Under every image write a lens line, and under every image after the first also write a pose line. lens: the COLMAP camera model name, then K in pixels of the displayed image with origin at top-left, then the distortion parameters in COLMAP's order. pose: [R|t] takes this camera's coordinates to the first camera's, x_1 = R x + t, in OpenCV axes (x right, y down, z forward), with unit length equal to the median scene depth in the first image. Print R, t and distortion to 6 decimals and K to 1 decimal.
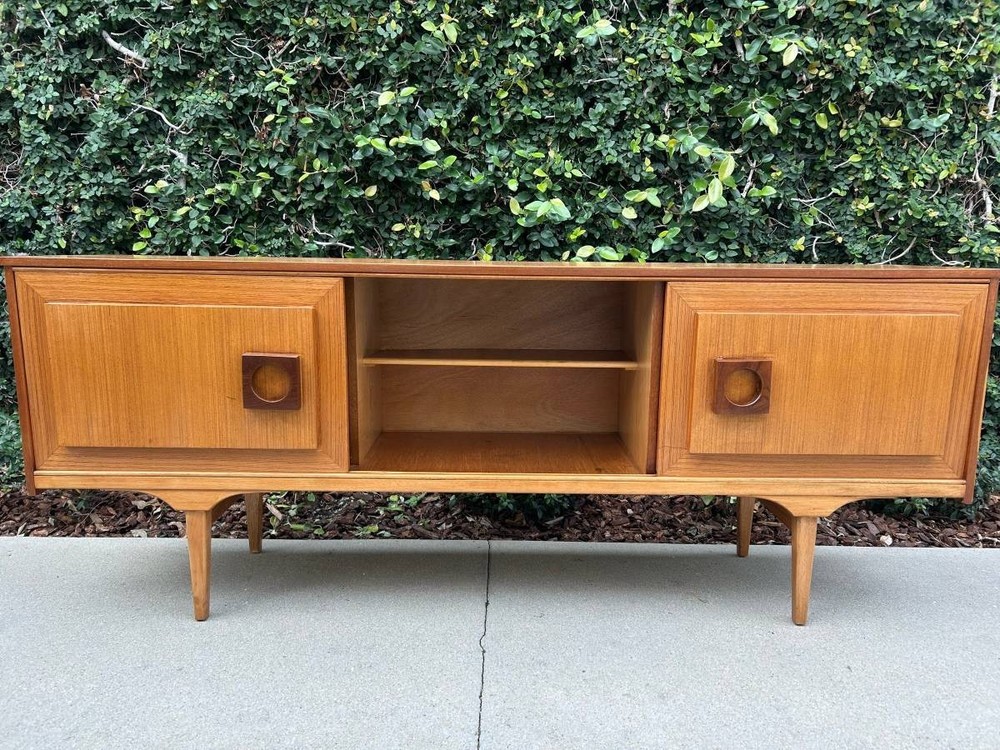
lens RADIAL K [[763.8, 0, 505.7], [0, 763.8, 381.3], [0, 0, 1]] dist [0.042591, -0.049523]
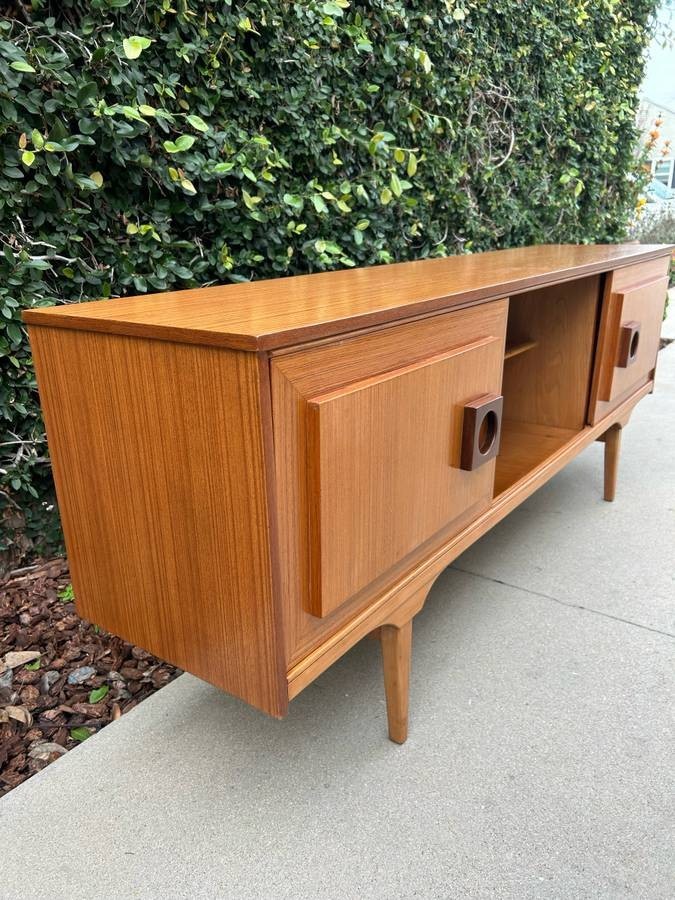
lens RADIAL K [[687.4, 0, 337.3], [0, 687.4, 455.4], [0, 0, 1]] dist [0.042591, -0.049523]
pose [[0.592986, -0.288295, 0.751834, -0.630440], [0.168820, 0.957469, 0.233995, -0.115694], [-0.787317, -0.011831, 0.616435, 0.420034]]
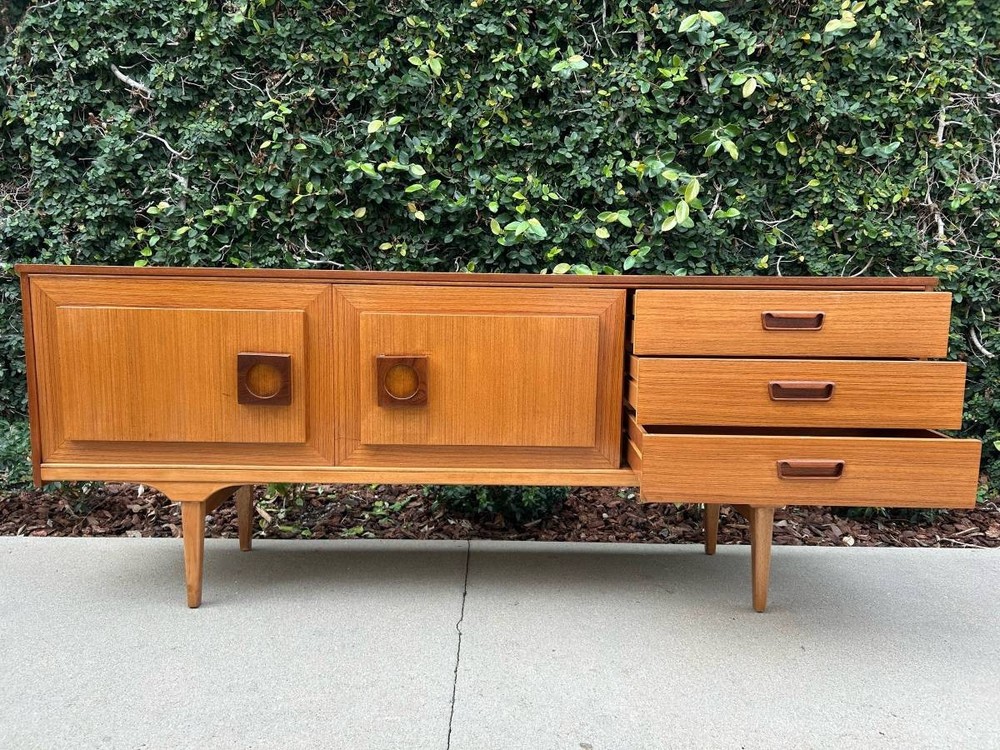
lens RADIAL K [[763.8, 0, 499.1], [0, 763.8, 372.3], [0, 0, 1]] dist [0.042591, -0.049523]
pose [[0.999993, 0.001061, 0.003636, 0.013532], [-0.000864, 0.998559, -0.053653, 0.030887], [-0.003687, 0.053649, 0.998553, -0.051378]]
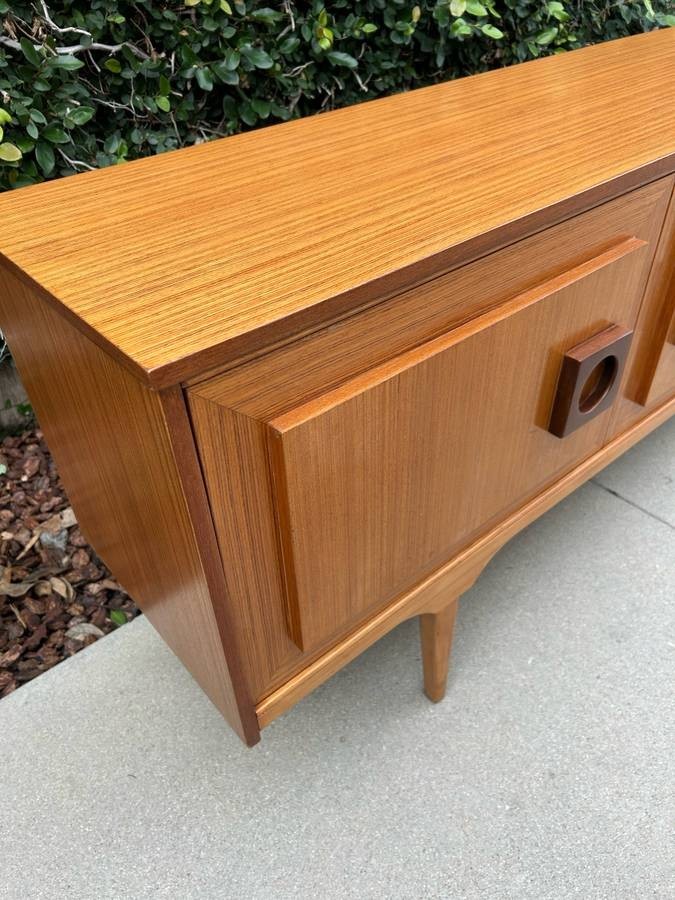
lens RADIAL K [[687.4, 0, 341.5], [0, 687.4, 445.7], [0, 0, 1]] dist [0.042591, -0.049523]
pose [[0.765188, -0.433542, 0.475949, -0.470847], [0.163031, 0.845663, 0.508207, -0.169314], [-0.622822, -0.311279, 0.717773, 0.459645]]
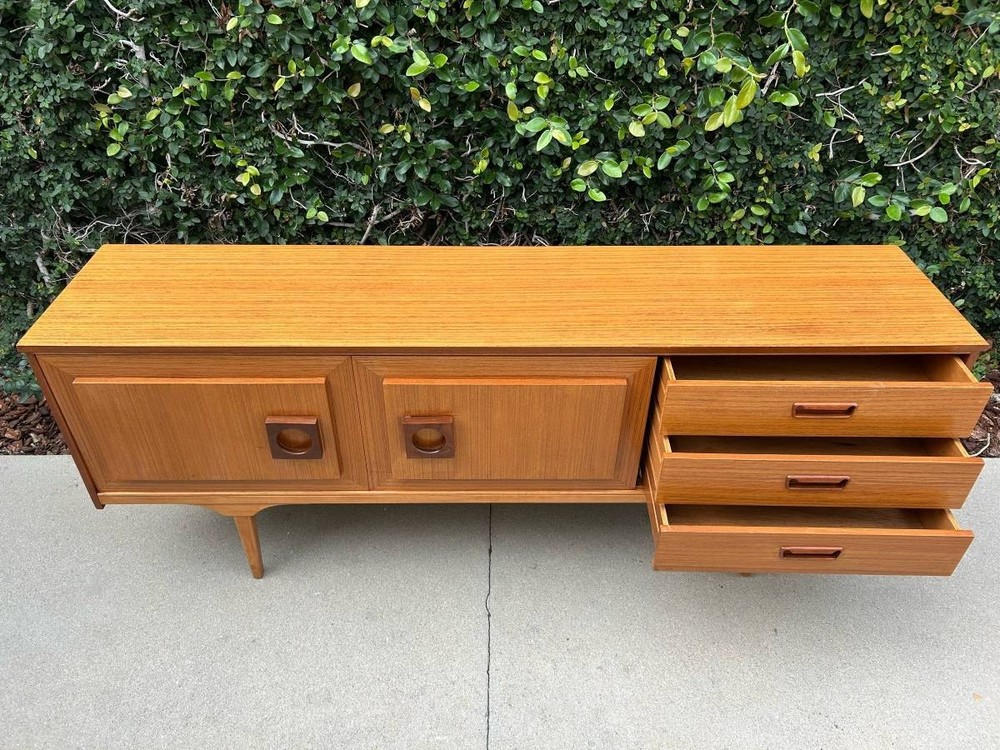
lens RADIAL K [[763.8, 0, 497.1], [0, 763.8, 372.4], [0, 0, 1]] dist [0.042591, -0.049523]
pose [[0.999980, -0.005829, -0.002499, -0.006595], [0.006327, 0.889817, 0.456273, -0.375780], [-0.000436, -0.456280, 0.889836, 0.038941]]
